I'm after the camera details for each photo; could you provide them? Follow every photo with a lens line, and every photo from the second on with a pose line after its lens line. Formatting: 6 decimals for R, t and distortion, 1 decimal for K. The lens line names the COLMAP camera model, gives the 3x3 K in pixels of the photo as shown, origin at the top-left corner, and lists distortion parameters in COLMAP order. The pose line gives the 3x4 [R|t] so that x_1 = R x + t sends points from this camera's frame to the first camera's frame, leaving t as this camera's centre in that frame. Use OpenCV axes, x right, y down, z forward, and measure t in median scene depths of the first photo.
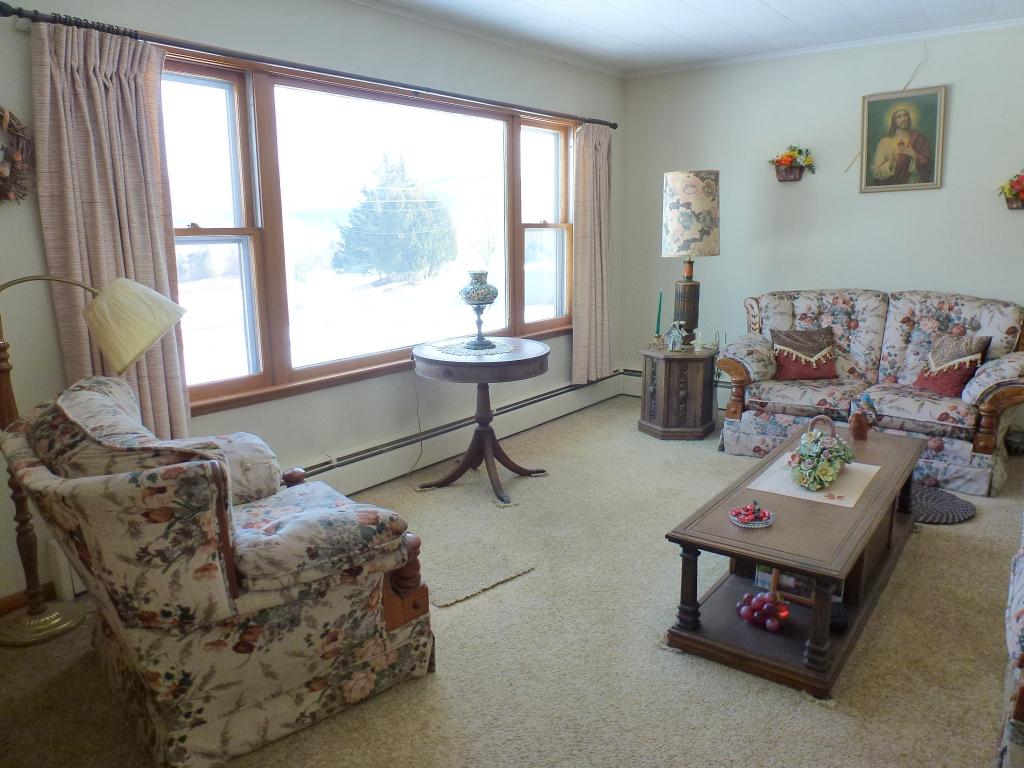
lens RADIAL K [[741.3, 0, 512.0], [0, 741.3, 384.0], [0, 0, 1]] dist [-0.027539, 0.004392]
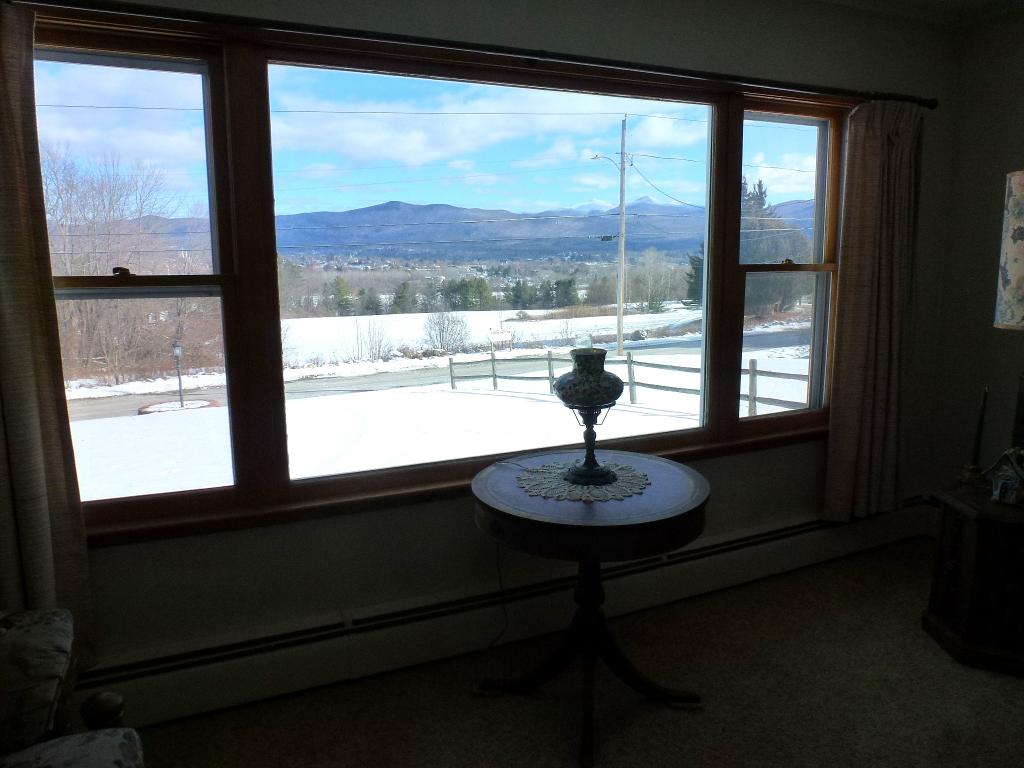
lens RADIAL K [[741.3, 0, 512.0], [0, 741.3, 384.0], [0, 0, 1]] dist [-0.027539, 0.004392]
pose [[0.892184, 0.077416, -0.444987, 0.128090], [-0.094810, 0.995352, -0.016926, -0.086006], [0.441609, 0.057290, 0.895377, 0.355873]]
